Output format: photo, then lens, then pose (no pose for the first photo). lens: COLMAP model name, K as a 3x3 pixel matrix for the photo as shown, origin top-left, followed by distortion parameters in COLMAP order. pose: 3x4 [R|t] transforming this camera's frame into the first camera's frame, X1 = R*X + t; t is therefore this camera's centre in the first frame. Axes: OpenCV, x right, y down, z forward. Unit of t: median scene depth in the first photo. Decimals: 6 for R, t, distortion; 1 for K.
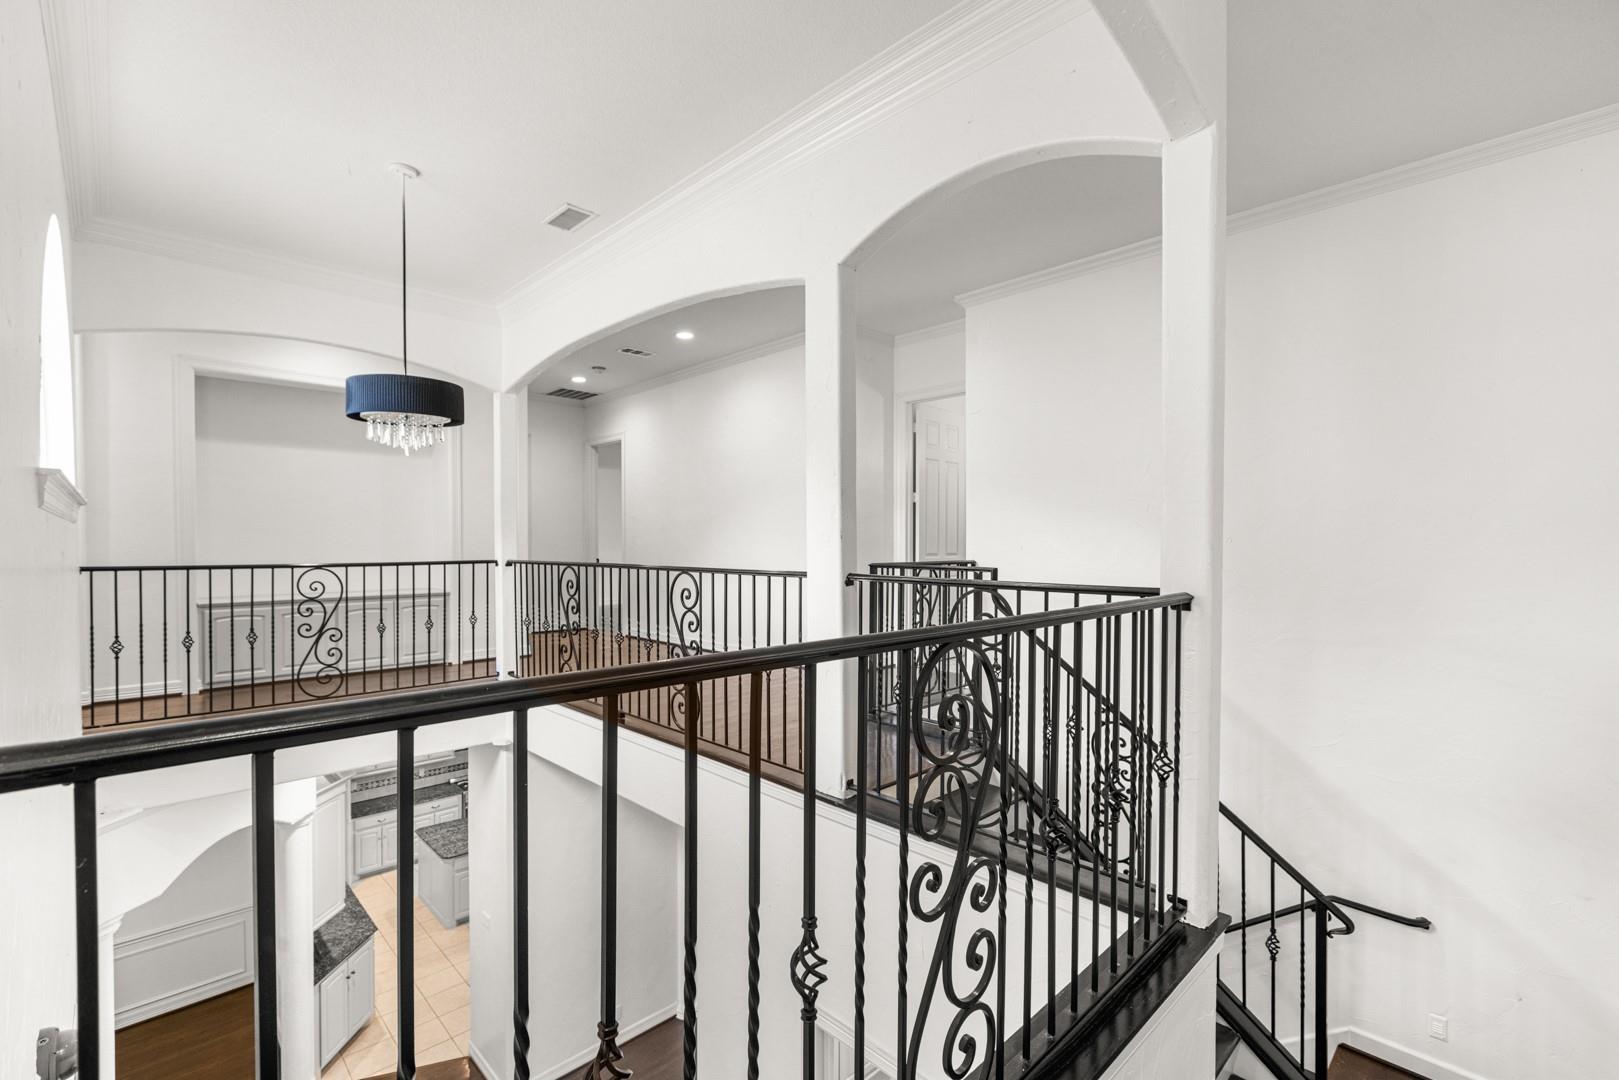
lens RADIAL K [[710.6, 0, 776.2], [0, 710.6, 552.9], [0, 0, 1]] dist [0.000504, 0.000222]
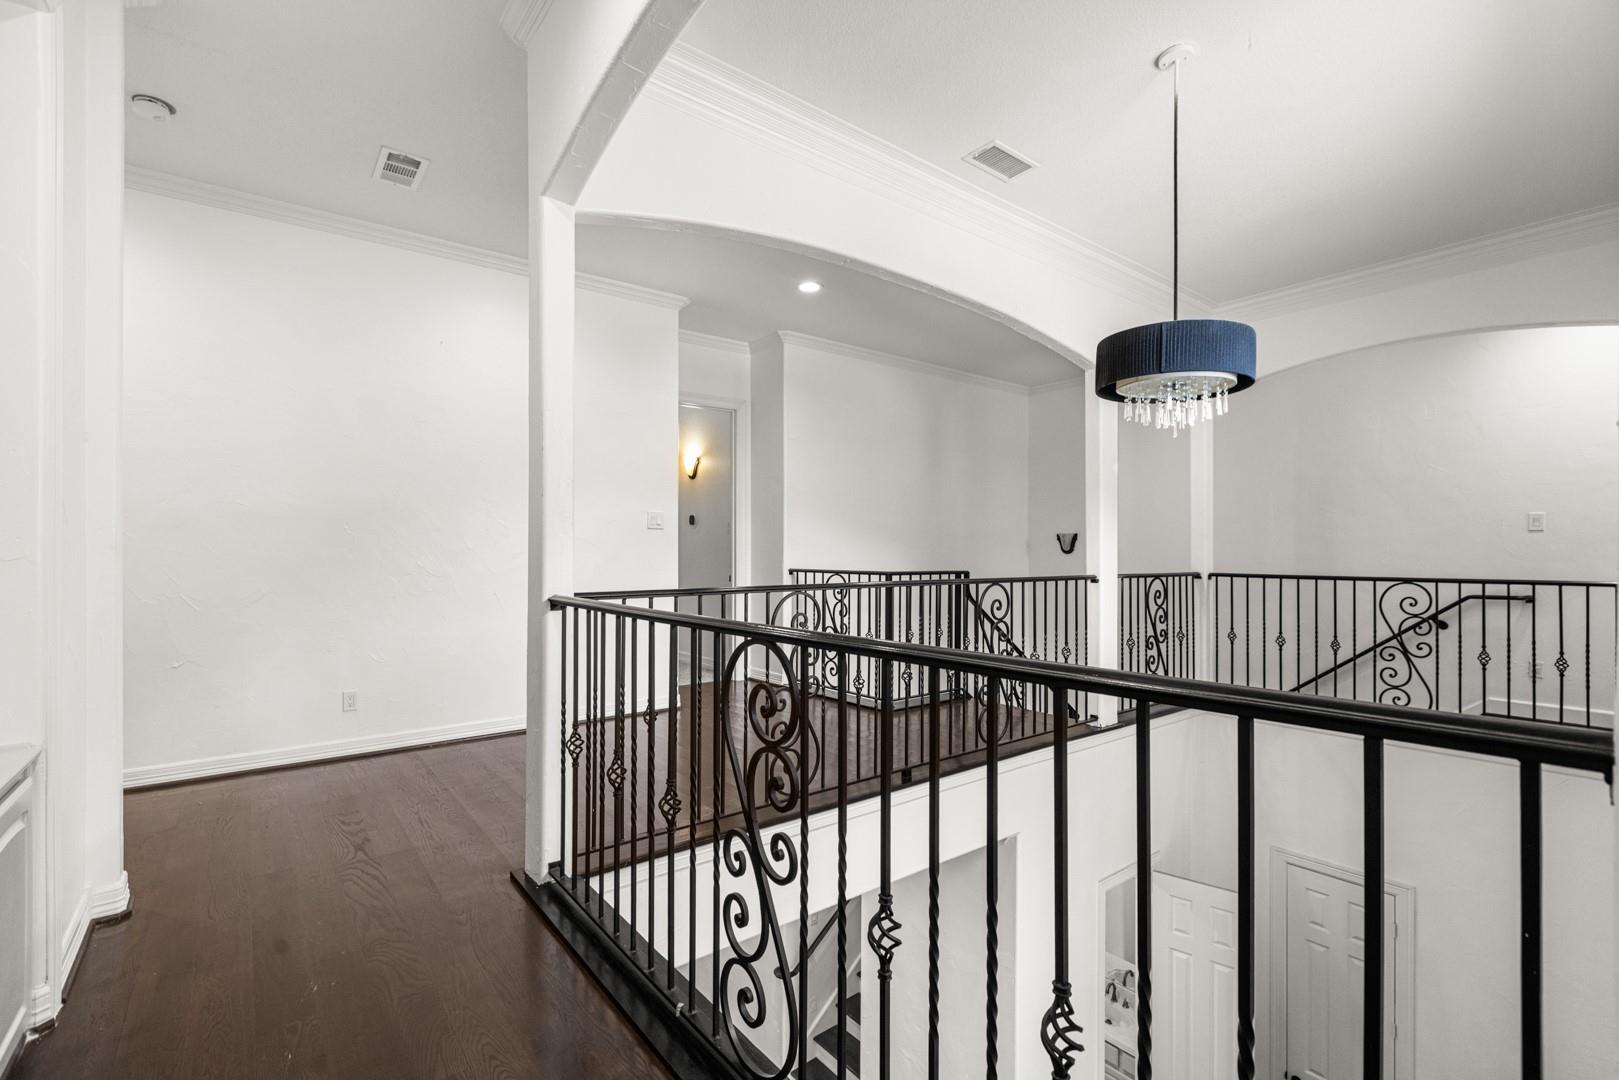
lens RADIAL K [[710.6, 0, 776.2], [0, 710.6, 552.9], [0, 0, 1]] dist [0.000504, 0.000222]
pose [[0.098517, 0.000384, 0.995135, -1.332470], [0.005681, 0.999983, -0.000949, -0.018745], [-0.995119, 0.005747, 0.098513, 1.410523]]
